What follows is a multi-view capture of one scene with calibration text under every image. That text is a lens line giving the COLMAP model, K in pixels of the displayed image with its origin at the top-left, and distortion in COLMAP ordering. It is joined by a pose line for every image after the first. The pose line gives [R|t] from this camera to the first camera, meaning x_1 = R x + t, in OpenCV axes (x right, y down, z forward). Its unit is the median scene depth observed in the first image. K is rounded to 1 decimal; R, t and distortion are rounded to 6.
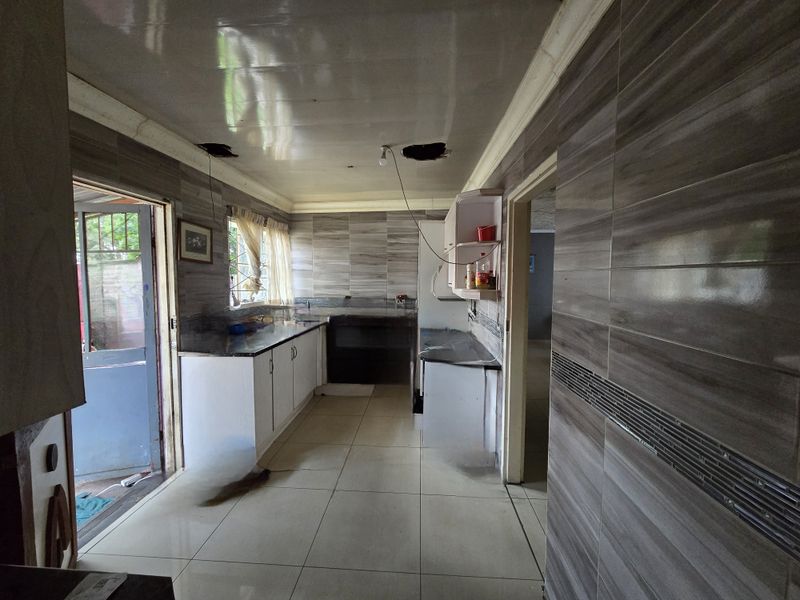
lens RADIAL K [[324.9, 0, 398.2], [0, 324.9, 296.0], [0, 0, 1]] dist [0.001698, -0.000029]
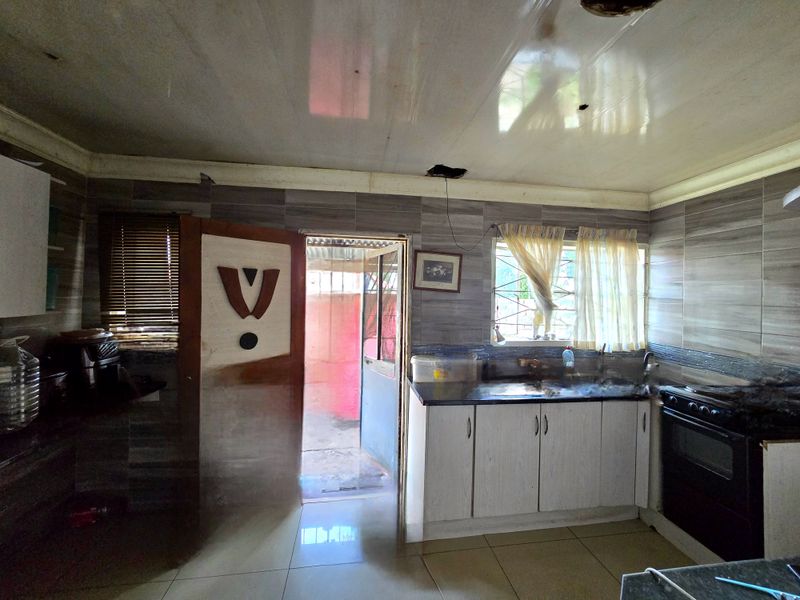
lens RADIAL K [[324.9, 0, 399.8], [0, 324.9, 294.7], [0, 0, 1]] dist [0.001698, -0.000029]
pose [[0.217240, 0.003577, -0.976112, 0.297293], [-0.080237, 0.996675, -0.014205, -0.064602], [0.972815, 0.081407, 0.216805, 0.629577]]
